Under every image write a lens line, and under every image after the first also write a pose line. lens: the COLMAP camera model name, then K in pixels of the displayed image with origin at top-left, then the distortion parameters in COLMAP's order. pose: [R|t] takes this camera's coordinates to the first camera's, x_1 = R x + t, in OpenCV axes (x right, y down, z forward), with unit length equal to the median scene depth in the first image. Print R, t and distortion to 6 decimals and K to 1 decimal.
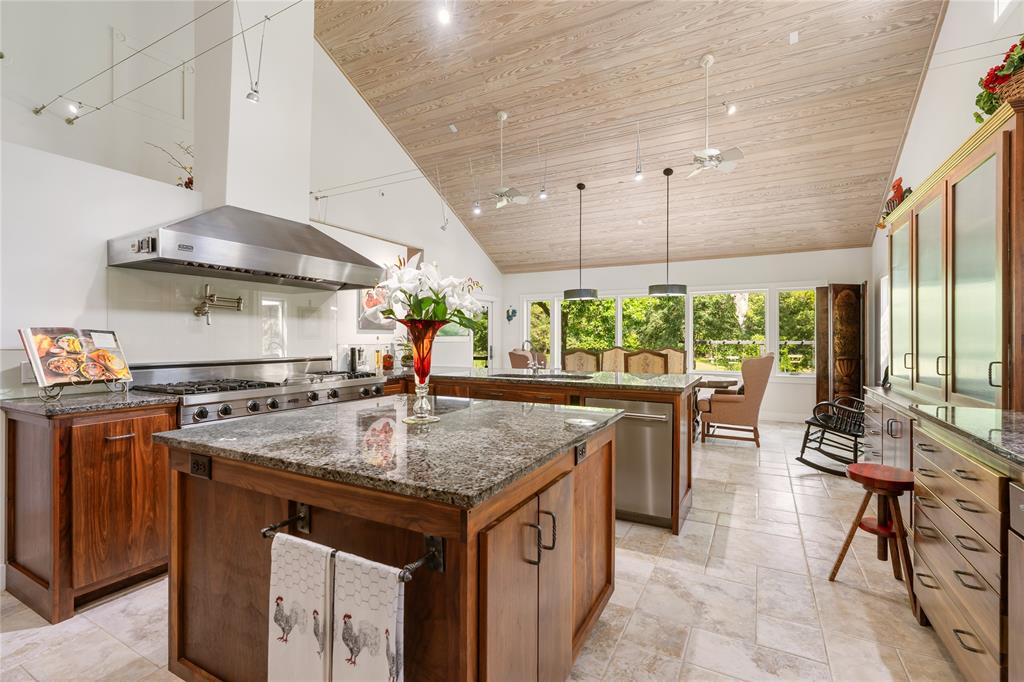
lens RADIAL K [[464.9, 0, 511.3], [0, 464.9, 339.1], [0, 0, 1]] dist [0.002155, 0.000267]
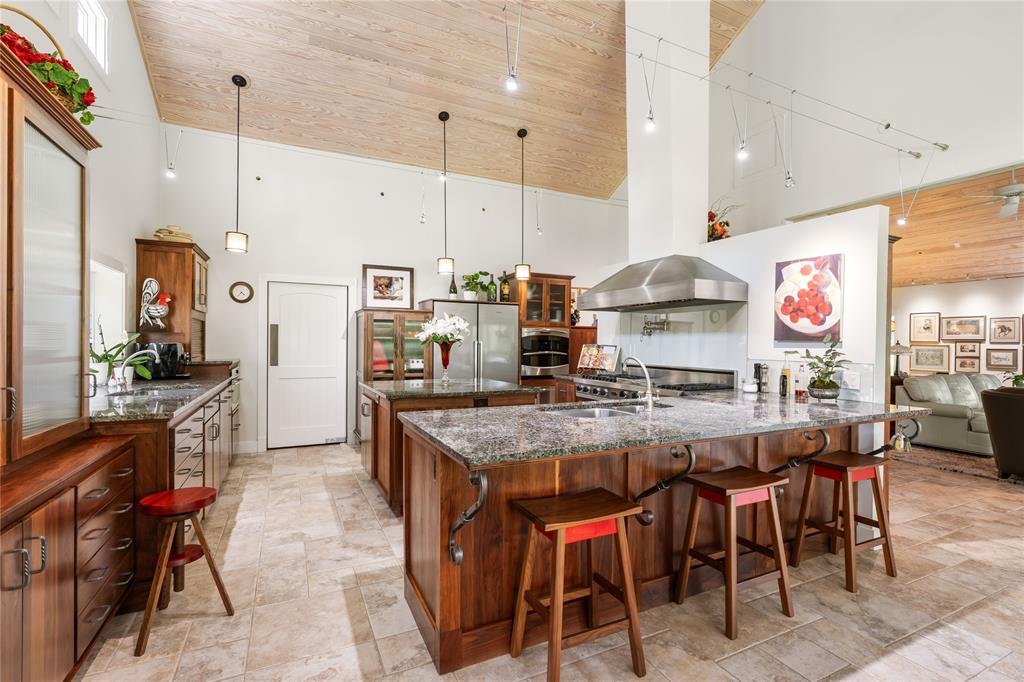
lens RADIAL K [[464.9, 0, 513.8], [0, 464.9, 343.7], [0, 0, 1]] dist [0.002155, 0.000267]
pose [[-0.587656, -0.006516, -0.809084, 1.060542], [-0.010020, 0.999949, -0.000775, -0.022190], [0.809049, 0.007651, -0.587692, 1.906141]]
